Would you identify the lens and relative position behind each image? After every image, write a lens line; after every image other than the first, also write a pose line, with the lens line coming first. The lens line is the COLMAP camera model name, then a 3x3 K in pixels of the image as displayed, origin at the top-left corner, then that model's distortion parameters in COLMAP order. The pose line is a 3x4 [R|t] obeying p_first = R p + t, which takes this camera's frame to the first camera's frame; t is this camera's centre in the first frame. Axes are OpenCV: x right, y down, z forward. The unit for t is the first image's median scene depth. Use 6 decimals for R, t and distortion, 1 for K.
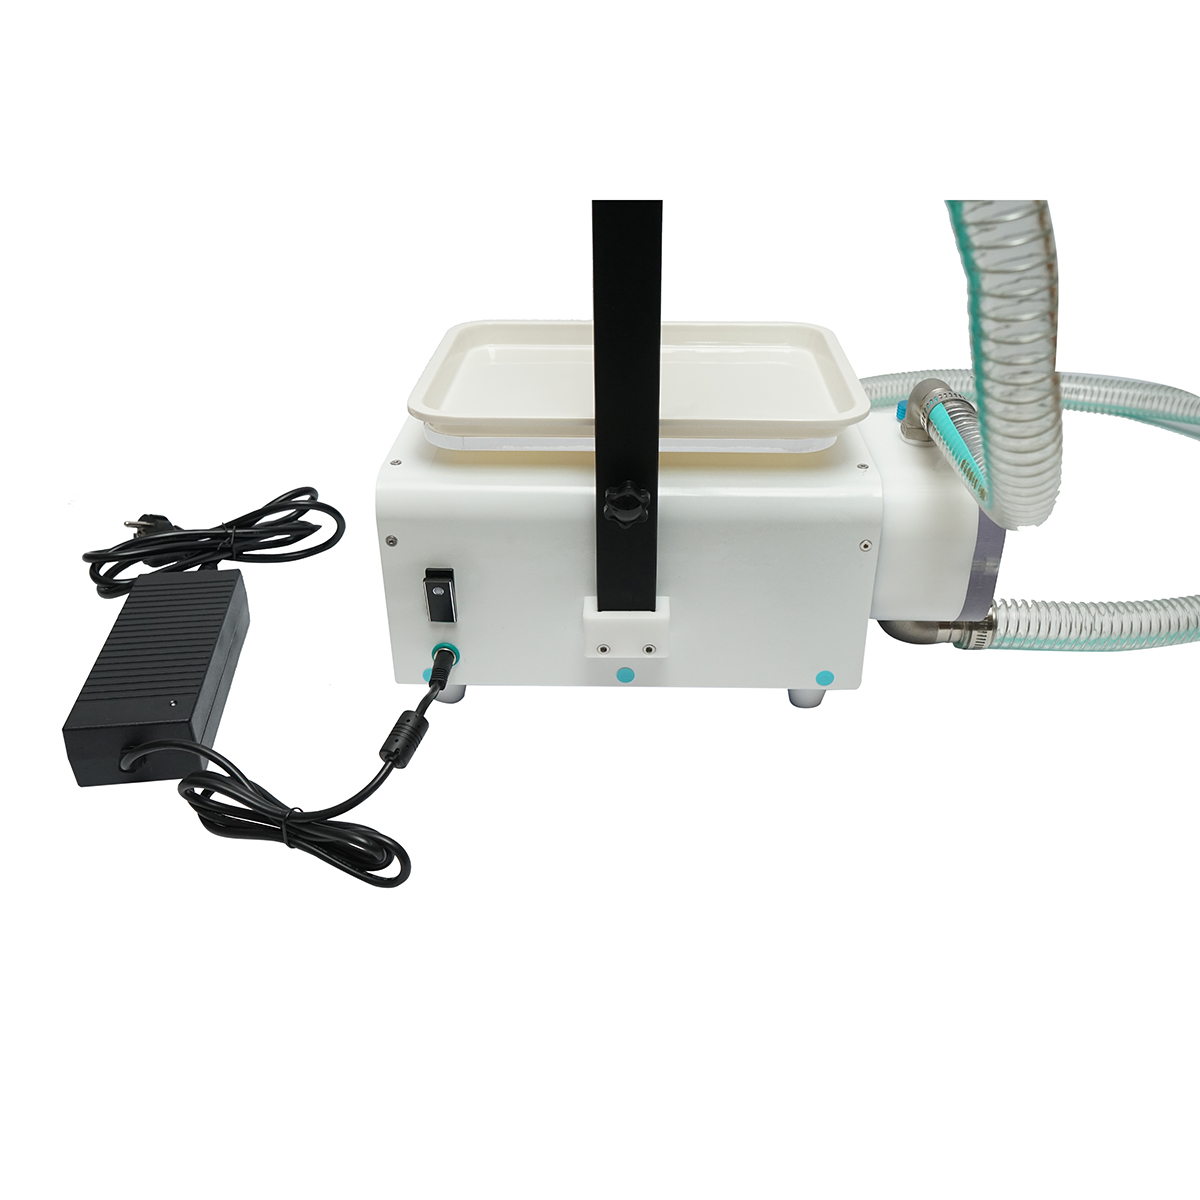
lens RADIAL K [[1370.8, 0, 575.9], [0, 1370.8, 618.4], [0, 0, 1]] dist [0.100017, -0.435439]
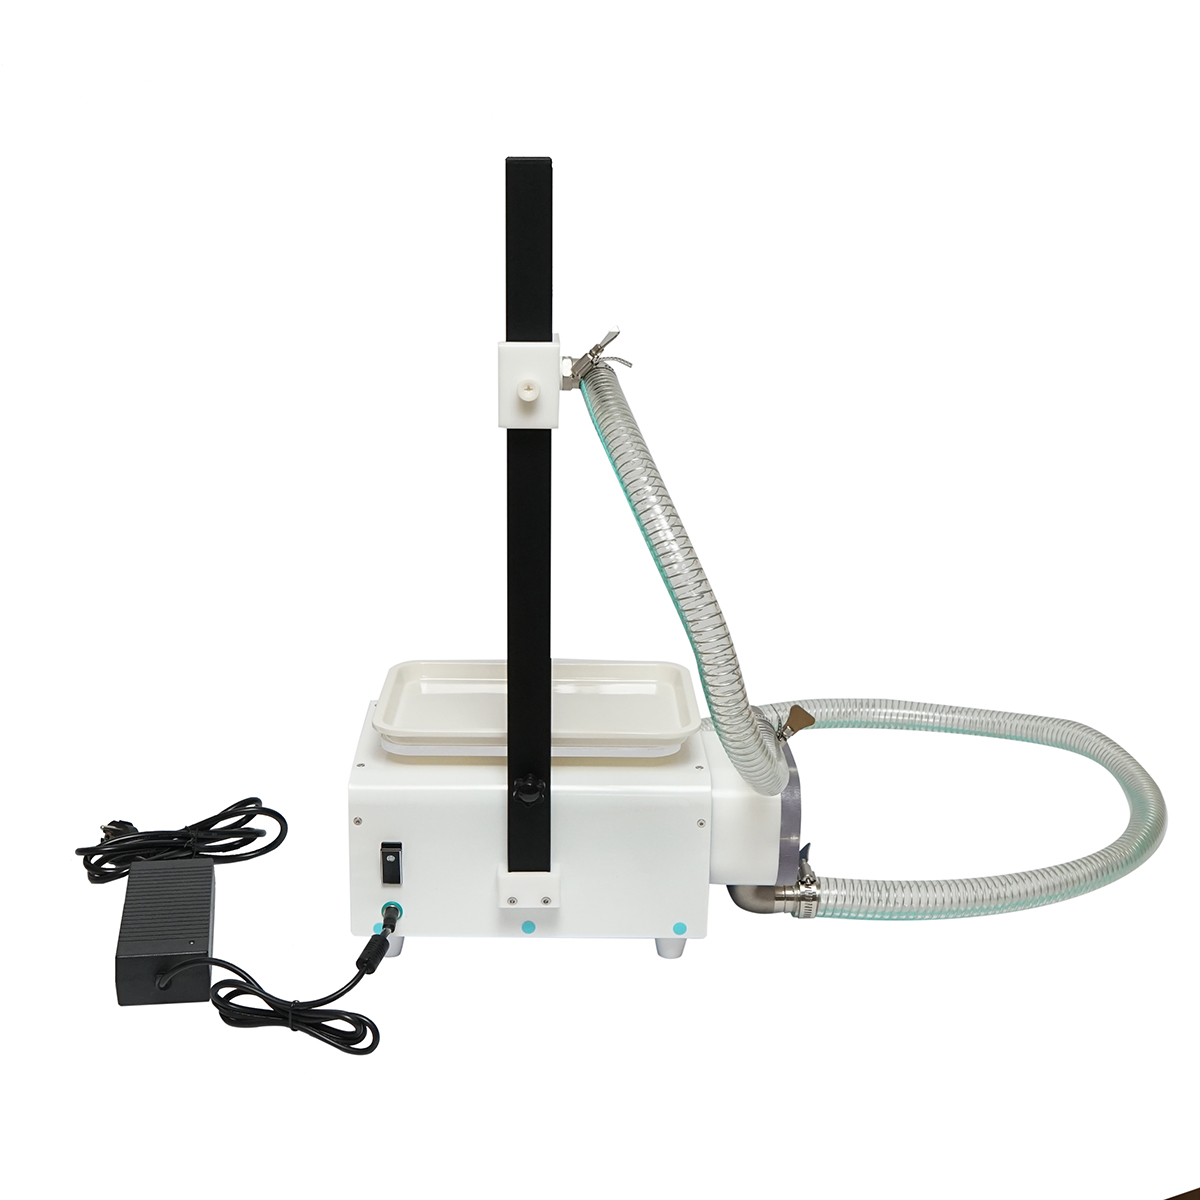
lens RADIAL K [[1370.8, 0, 575.9], [0, 1370.8, 618.4], [0, 0, 1]] dist [0.100017, -0.435439]
pose [[0.997654, 0.007174, 0.068086, -0.011255], [0.008931, 0.972359, -0.233321, 0.065606], [-0.067878, 0.233382, 0.970013, -0.371764]]
